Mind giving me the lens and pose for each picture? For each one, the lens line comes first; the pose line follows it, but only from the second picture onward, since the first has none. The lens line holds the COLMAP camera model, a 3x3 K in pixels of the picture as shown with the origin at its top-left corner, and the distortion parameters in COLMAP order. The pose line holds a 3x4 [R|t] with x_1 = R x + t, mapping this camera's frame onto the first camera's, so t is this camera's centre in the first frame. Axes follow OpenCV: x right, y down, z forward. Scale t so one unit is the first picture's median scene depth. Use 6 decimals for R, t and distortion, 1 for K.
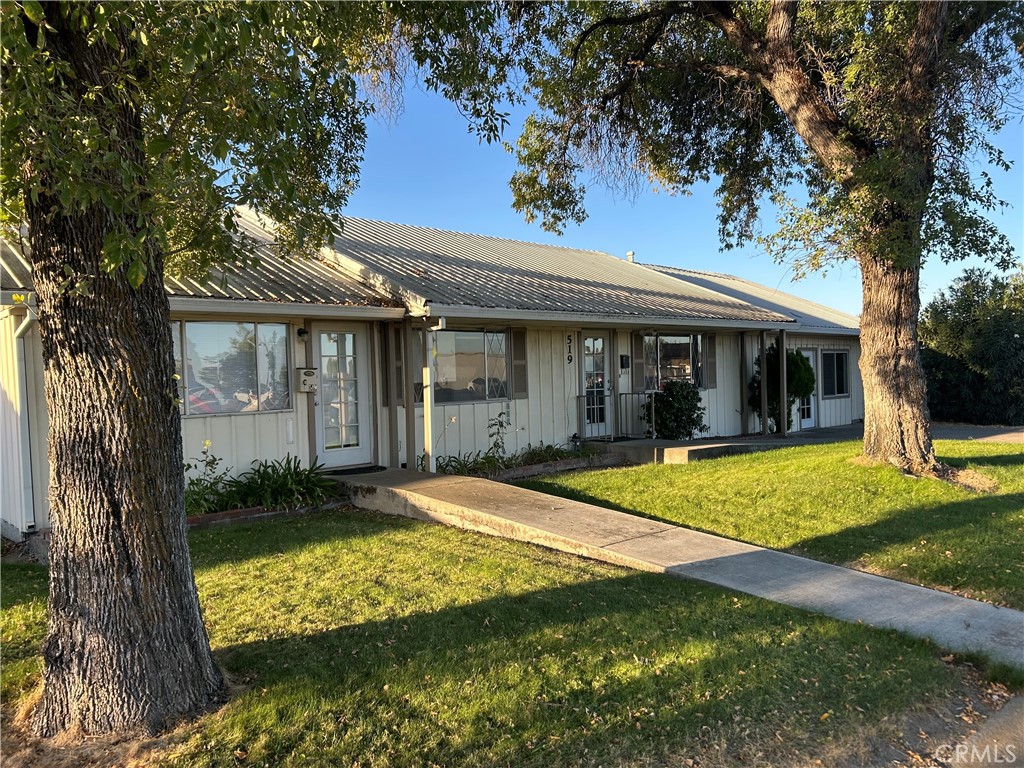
lens RADIAL K [[759.6, 0, 517.7], [0, 759.6, 385.2], [0, 0, 1]] dist [0.052360, -0.057817]
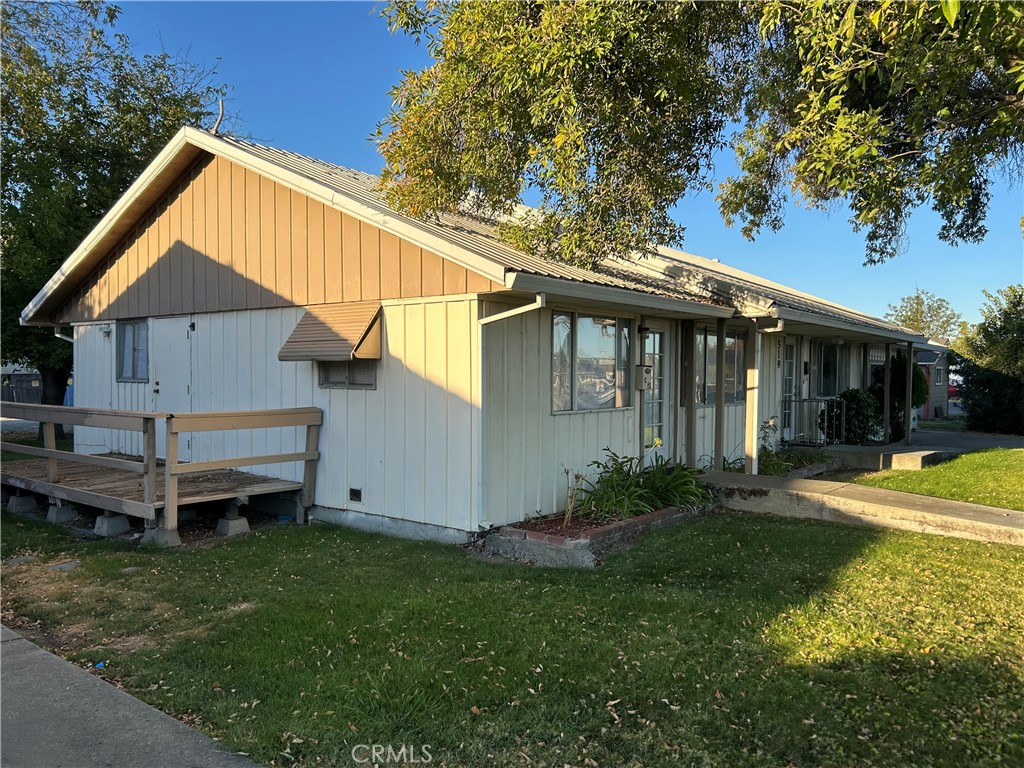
lens RADIAL K [[759.6, 0, 517.7], [0, 759.6, 385.2], [0, 0, 1]] dist [0.052360, -0.057817]
pose [[0.984926, 0.037900, 0.168771, -0.503318], [-0.038539, 0.999257, 0.000512, 0.007871], [-0.168626, -0.007009, 0.985655, 0.056987]]
